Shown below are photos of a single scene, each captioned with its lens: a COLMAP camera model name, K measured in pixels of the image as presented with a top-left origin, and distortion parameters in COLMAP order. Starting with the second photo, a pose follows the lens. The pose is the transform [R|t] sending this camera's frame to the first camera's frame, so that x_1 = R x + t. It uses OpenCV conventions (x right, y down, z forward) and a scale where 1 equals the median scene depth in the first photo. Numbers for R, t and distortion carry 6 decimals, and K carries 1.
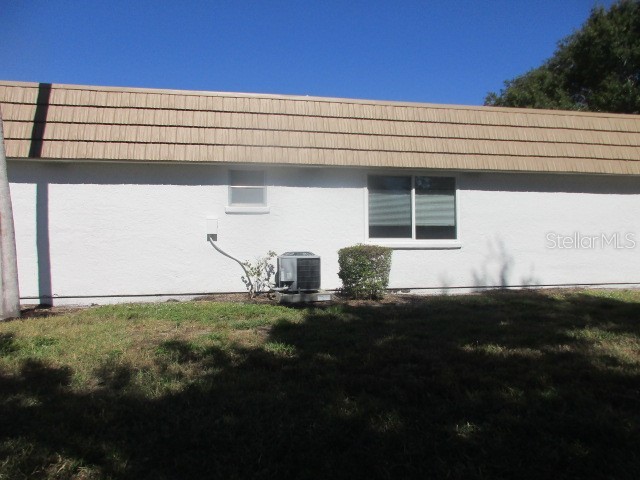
lens RADIAL K [[475.7, 0, 320.4], [0, 475.7, 236.4], [0, 0, 1]] dist [-0.003070, -0.000731]
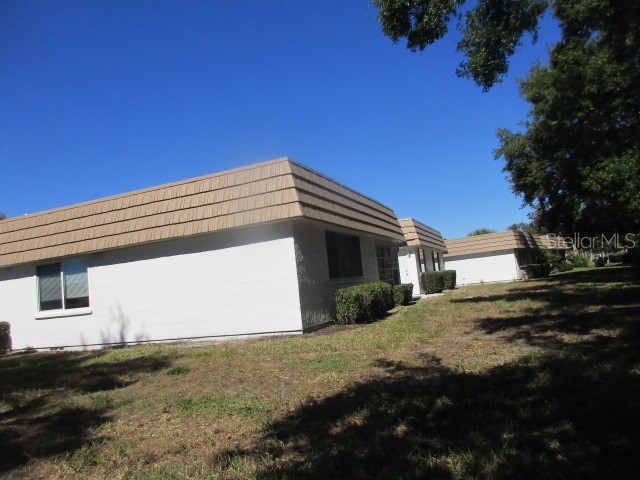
lens RADIAL K [[475.7, 0, 321.0], [0, 475.7, 245.2], [0, 0, 1]] dist [-0.003070, -0.000731]
pose [[0.829792, -0.127896, -0.543220, 1.515914], [0.105190, 0.991782, -0.072824, 0.000220], [0.548070, 0.003288, 0.836426, 0.272368]]
